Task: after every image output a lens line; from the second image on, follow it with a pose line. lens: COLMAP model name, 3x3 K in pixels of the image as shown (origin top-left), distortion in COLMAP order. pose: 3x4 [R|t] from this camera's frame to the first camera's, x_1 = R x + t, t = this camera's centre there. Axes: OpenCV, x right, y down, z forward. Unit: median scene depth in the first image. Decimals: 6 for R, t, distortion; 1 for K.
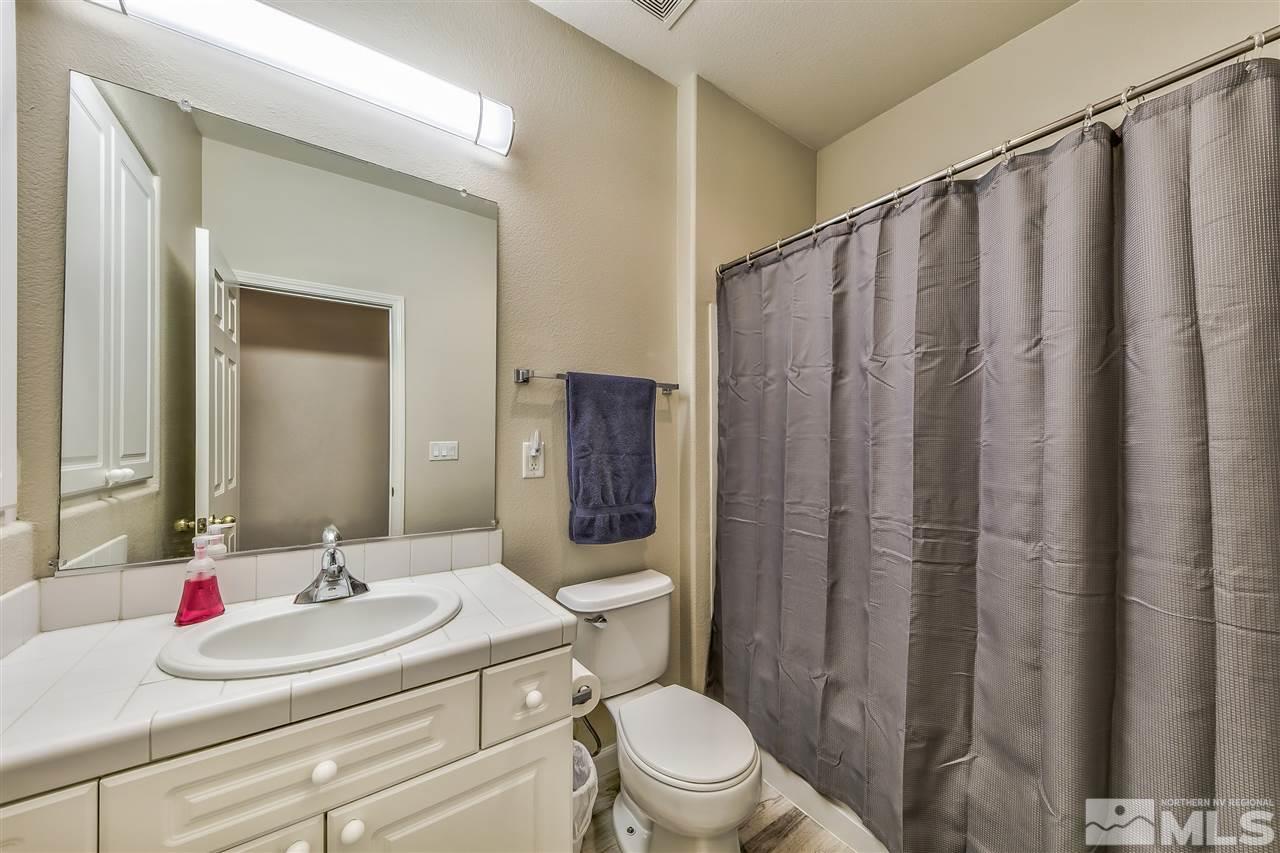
lens RADIAL K [[463.3, 0, 641.6], [0, 463.3, 443.2], [0, 0, 1]] dist [0.028146, 0.000033]
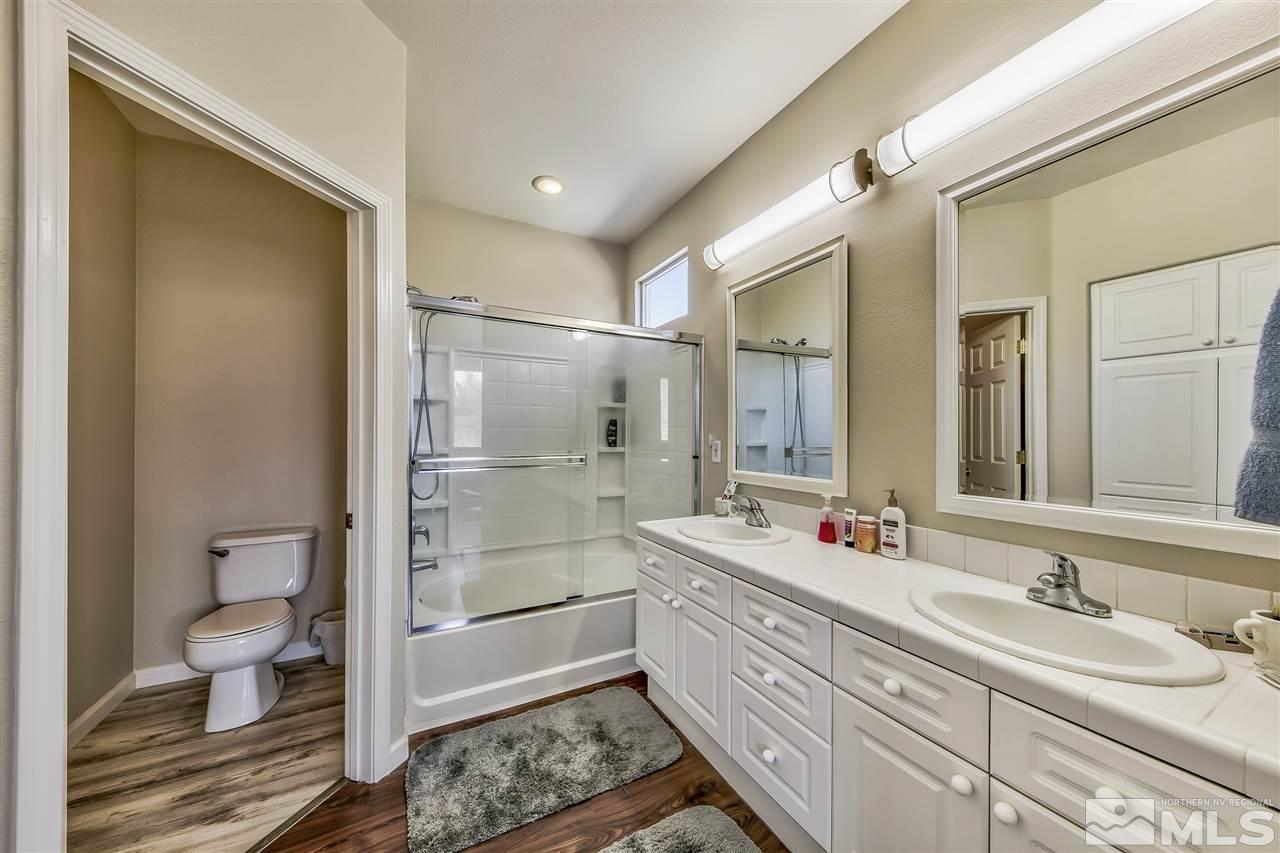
lens RADIAL K [[434.6, 0, 637.3], [0, 434.6, 439.4], [0, 0, 1]] dist [-0.000972, -0.000043]
pose [[-0.130662, -0.002935, -0.991423, 0.471192], [-0.008112, 0.999965, -0.001891, -0.009068], [0.991394, 0.007795, -0.130681, 0.302446]]
